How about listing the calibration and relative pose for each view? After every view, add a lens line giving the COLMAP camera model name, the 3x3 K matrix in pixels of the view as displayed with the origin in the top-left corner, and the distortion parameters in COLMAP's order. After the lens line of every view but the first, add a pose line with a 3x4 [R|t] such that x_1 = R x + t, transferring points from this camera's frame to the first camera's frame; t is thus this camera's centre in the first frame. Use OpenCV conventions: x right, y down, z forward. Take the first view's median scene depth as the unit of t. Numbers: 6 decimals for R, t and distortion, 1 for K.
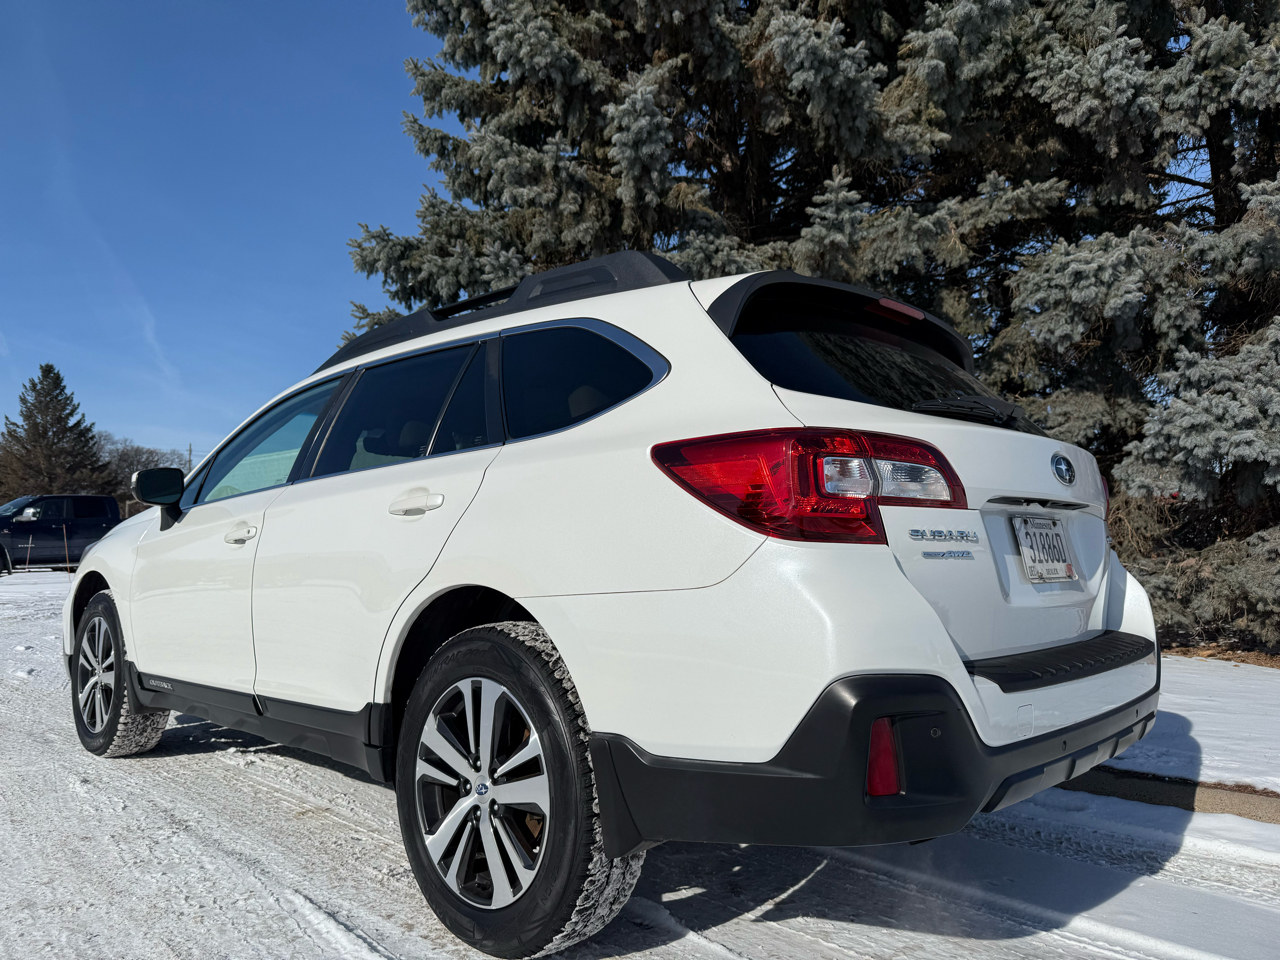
lens RADIAL K [[900.1, 0, 632.2], [0, 900.1, 489.8], [0, 0, 1]] dist [0.019620, -0.024514]
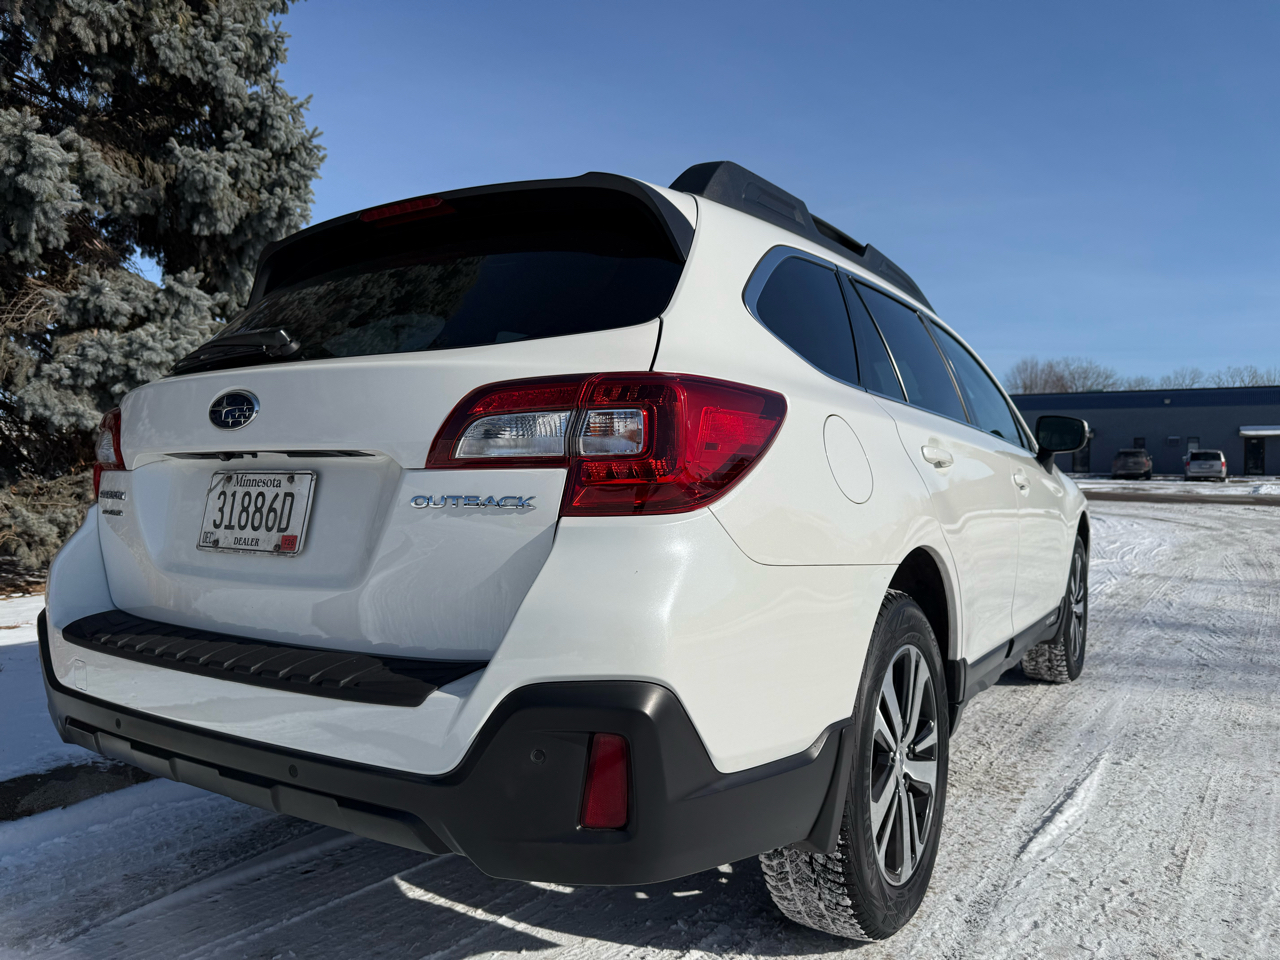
lens RADIAL K [[904.0, 0, 650.9], [0, 904.0, 482.5], [0, 0, 1]] dist [0.004336, -0.008194]
pose [[0.208136, -0.008583, -0.978062, 0.413848], [0.056280, 0.998410, 0.003215, 0.018131], [0.976479, -0.055714, 0.208288, 0.375906]]
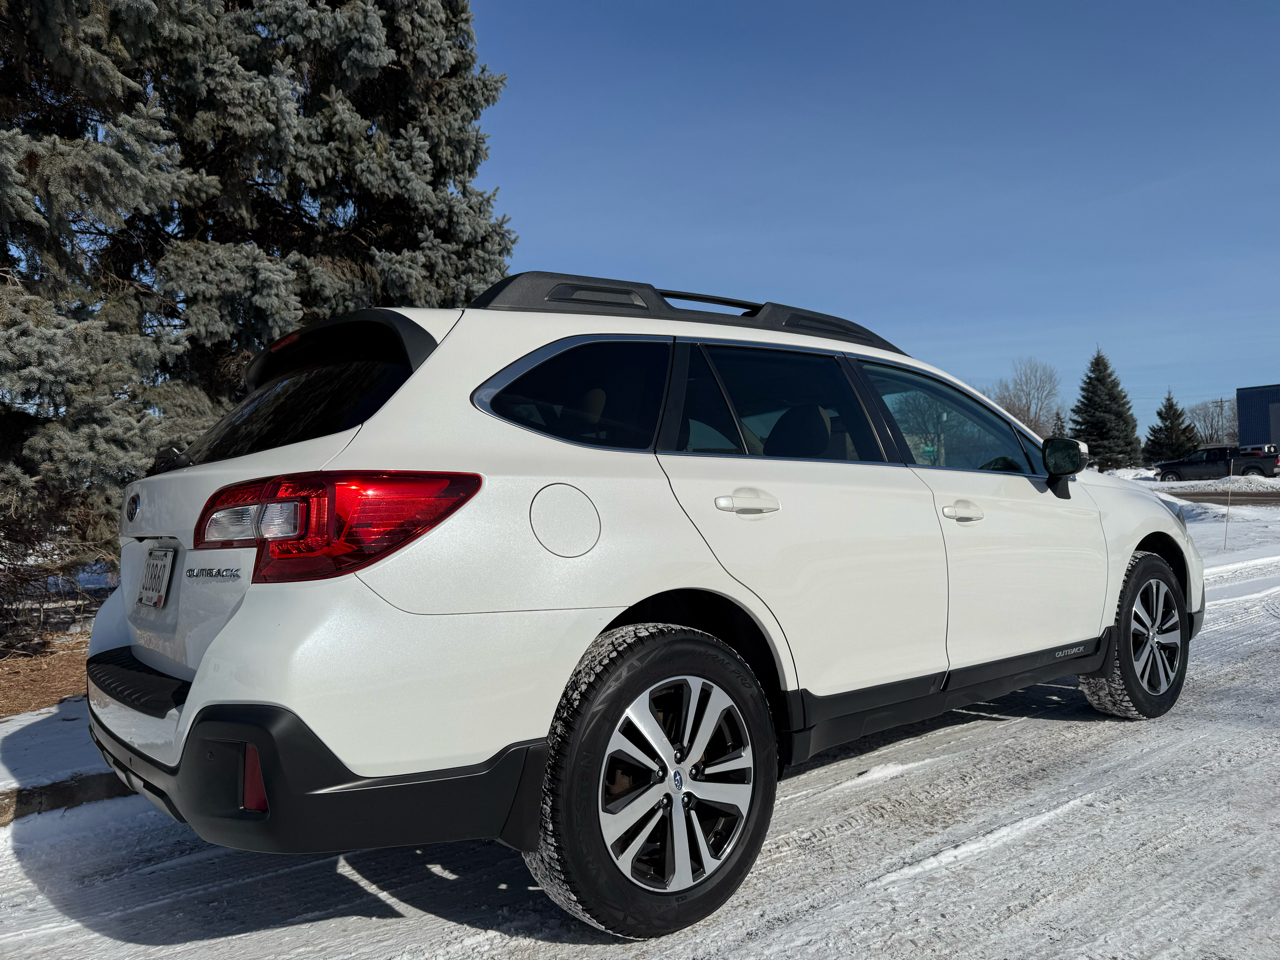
lens RADIAL K [[900.1, 0, 653.2], [0, 900.1, 481.8], [0, 0, 1]] dist [0.019620, -0.024514]
pose [[-0.109594, -0.037243, -0.993278, 0.477374], [0.100270, 0.993786, -0.048325, 0.020113], [0.988906, -0.104892, -0.105179, 0.554273]]
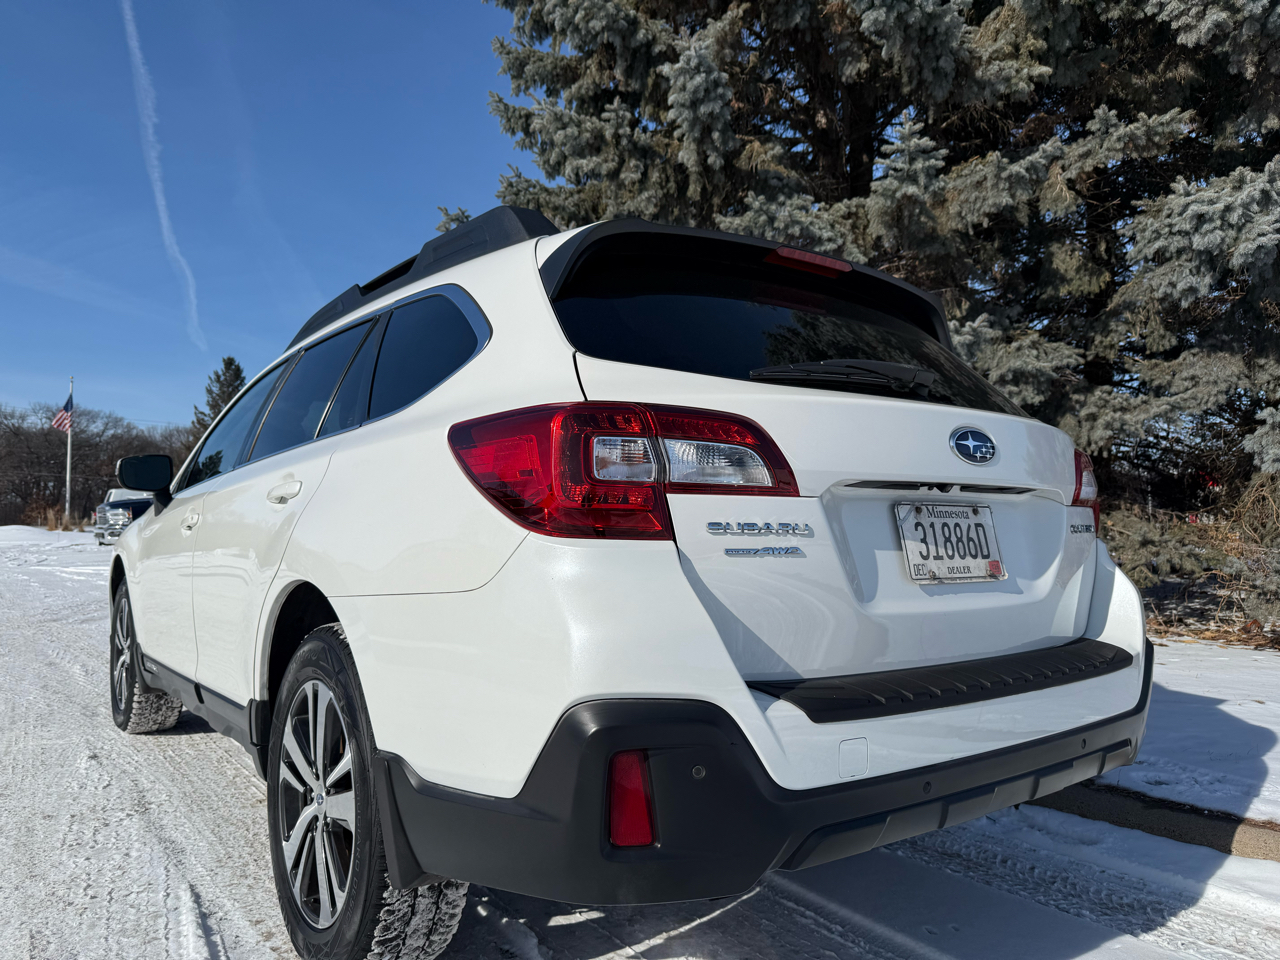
lens RADIAL K [[900.1, 0, 635.7], [0, 900.1, 491.3], [0, 0, 1]] dist [0.019620, -0.024514]
pose [[0.986600, -0.005807, -0.163054, 0.098445], [0.010027, 0.999635, 0.025072, -0.001391], [0.162849, -0.026371, 0.986299, 0.046192]]
